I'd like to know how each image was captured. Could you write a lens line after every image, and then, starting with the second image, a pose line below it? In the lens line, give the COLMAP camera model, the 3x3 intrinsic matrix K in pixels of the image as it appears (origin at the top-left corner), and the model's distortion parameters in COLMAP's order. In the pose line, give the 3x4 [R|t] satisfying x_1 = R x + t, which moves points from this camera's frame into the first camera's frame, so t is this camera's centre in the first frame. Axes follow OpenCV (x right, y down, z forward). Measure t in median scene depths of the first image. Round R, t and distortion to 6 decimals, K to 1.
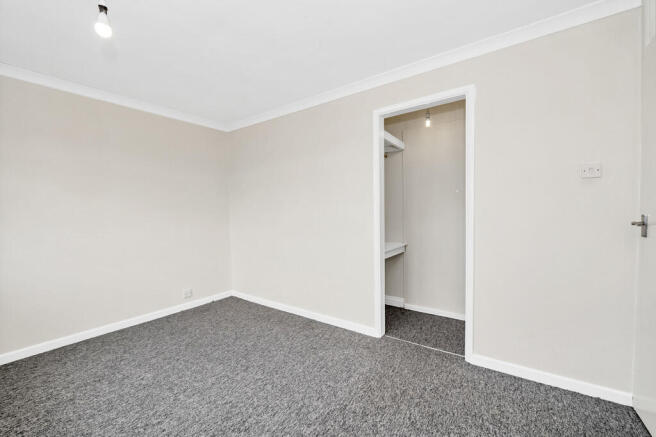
lens RADIAL K [[268.1, 0, 314.0], [0, 268.1, 218.5], [0, 0, 1]] dist [-0.013392, -0.001039]
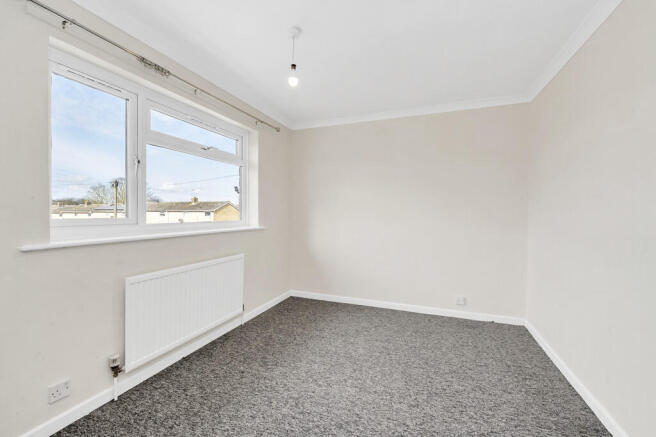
lens RADIAL K [[268.1, 0, 327.9], [0, 268.1, 215.2], [0, 0, 1]] dist [-0.013392, -0.001039]
pose [[0.281422, 0.029664, -0.959126, 0.329198], [-0.031959, 0.999257, 0.021528, -0.016653], [0.959052, 0.024595, 0.282161, 0.391298]]
